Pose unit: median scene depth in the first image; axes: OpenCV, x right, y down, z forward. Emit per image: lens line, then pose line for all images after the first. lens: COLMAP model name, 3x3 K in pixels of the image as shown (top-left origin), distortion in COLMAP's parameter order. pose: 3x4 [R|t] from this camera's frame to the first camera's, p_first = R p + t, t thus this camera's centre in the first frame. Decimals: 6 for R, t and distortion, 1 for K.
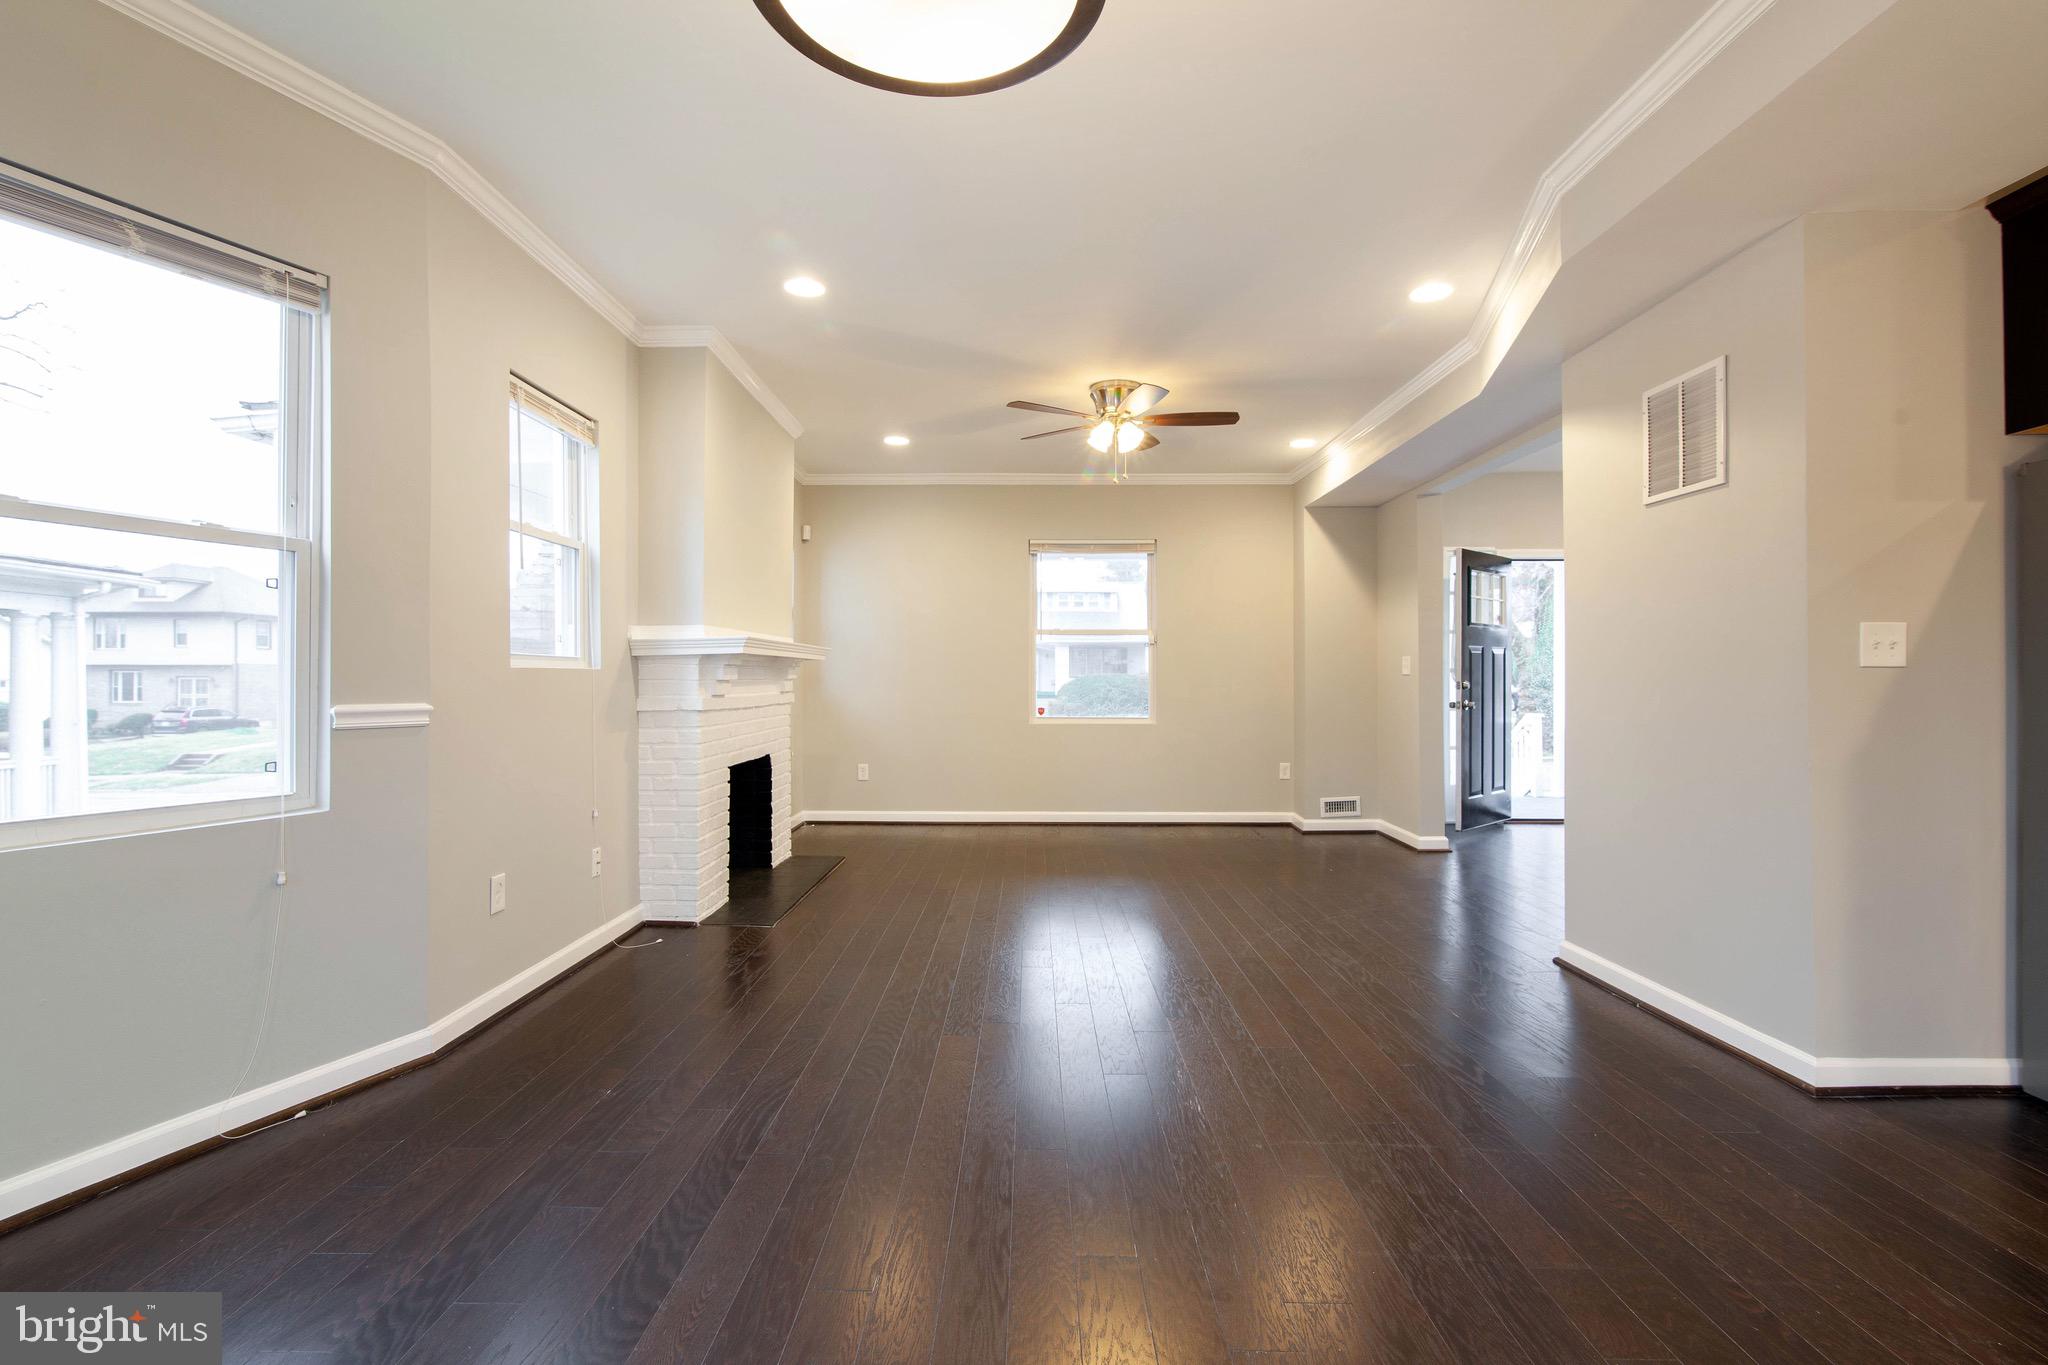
lens RADIAL K [[935.4, 0, 980.2], [0, 935.4, 678.1], [0, 0, 1]] dist [0.003380, -0.002191]
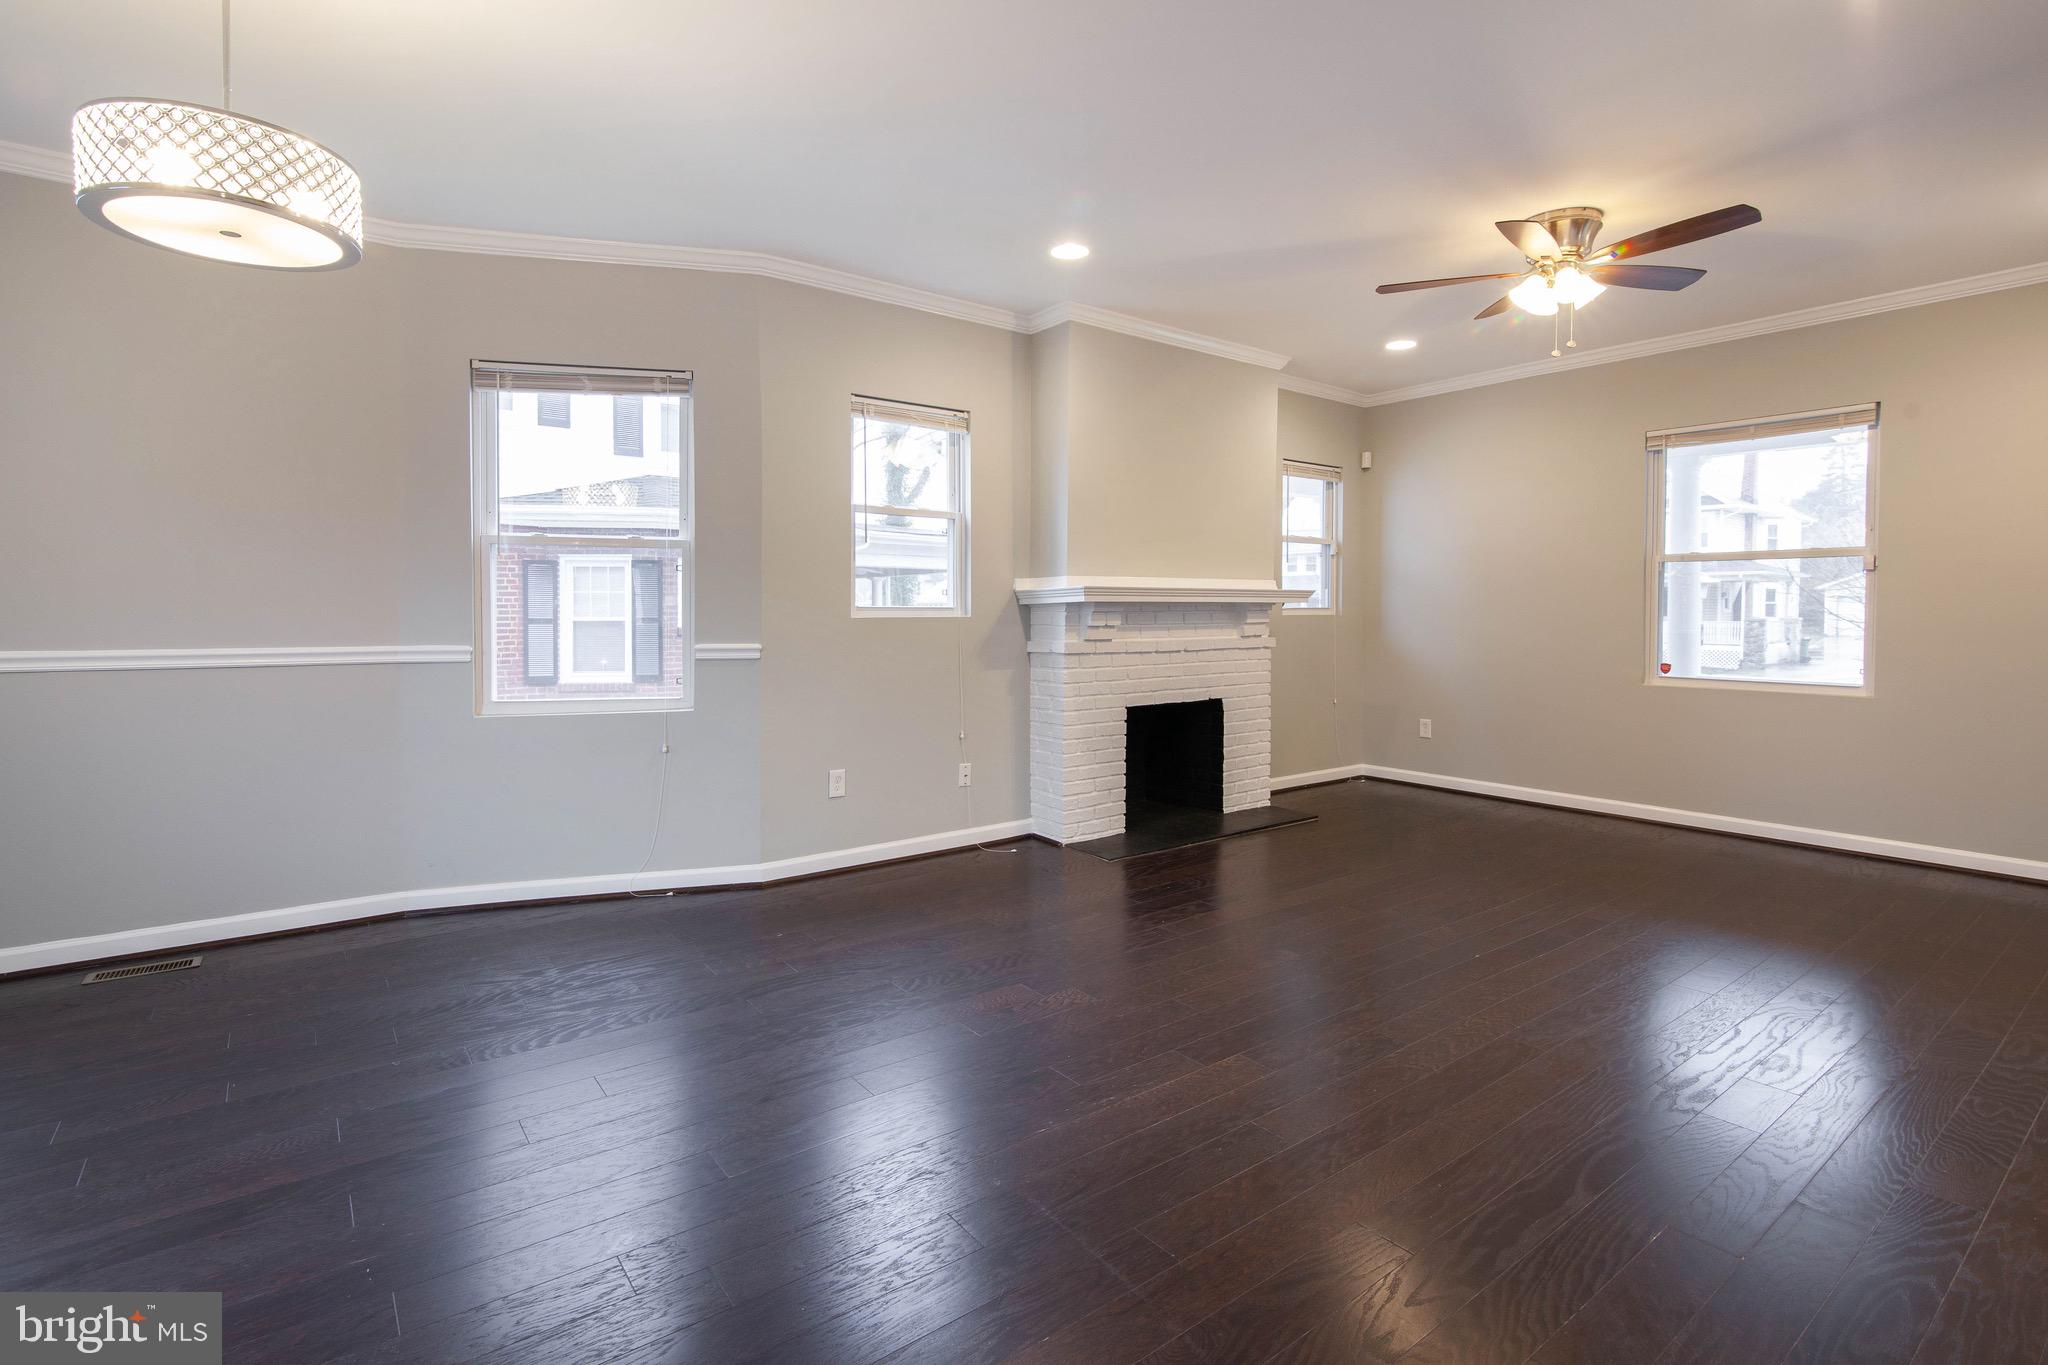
lens RADIAL K [[935.4, 0, 1000.3], [0, 935.4, 631.5], [0, 0, 1]] dist [0.003380, -0.002191]
pose [[0.625096, 0.017776, -0.780345, 0.517713], [0.000648, 0.999728, 0.023292, -0.017302], [0.780547, -0.015066, 0.624915, 0.250248]]
